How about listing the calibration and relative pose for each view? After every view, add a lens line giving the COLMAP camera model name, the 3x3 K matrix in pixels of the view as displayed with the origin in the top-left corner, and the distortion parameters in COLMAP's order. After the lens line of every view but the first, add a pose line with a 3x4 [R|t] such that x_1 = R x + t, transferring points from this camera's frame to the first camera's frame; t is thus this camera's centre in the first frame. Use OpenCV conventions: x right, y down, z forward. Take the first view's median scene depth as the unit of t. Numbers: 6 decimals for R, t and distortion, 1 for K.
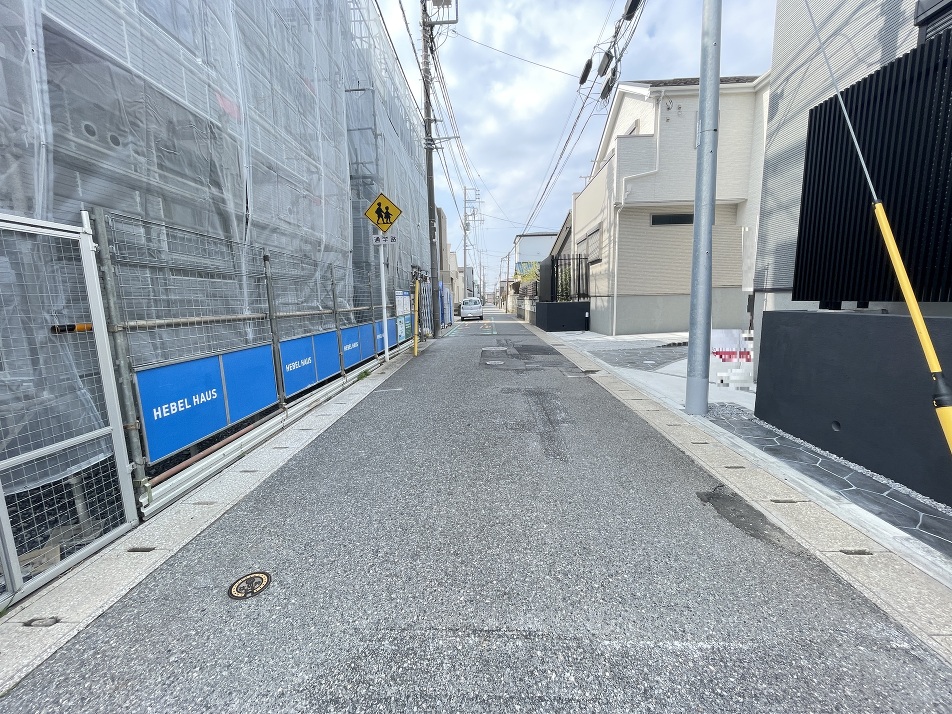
lens RADIAL K [[381.6, 0, 481.8], [0, 381.6, 356.8], [0, 0, 1]] dist [-0.001832, -0.000194]
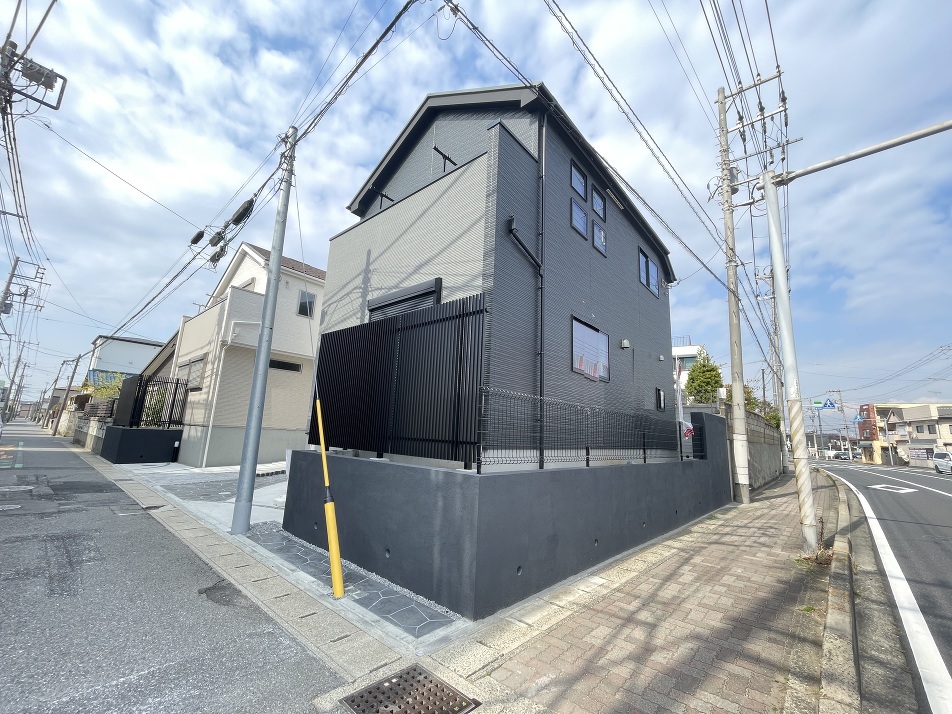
lens RADIAL K [[381.6, 0, 473.5], [0, 381.6, 359.0], [0, 0, 1]] dist [-0.001832, -0.000194]
pose [[0.632546, 0.194815, 0.749622, 0.000748], [0.056435, 0.953684, -0.295468, 0.006941], [-0.772464, 0.229202, 0.592255, -0.185668]]
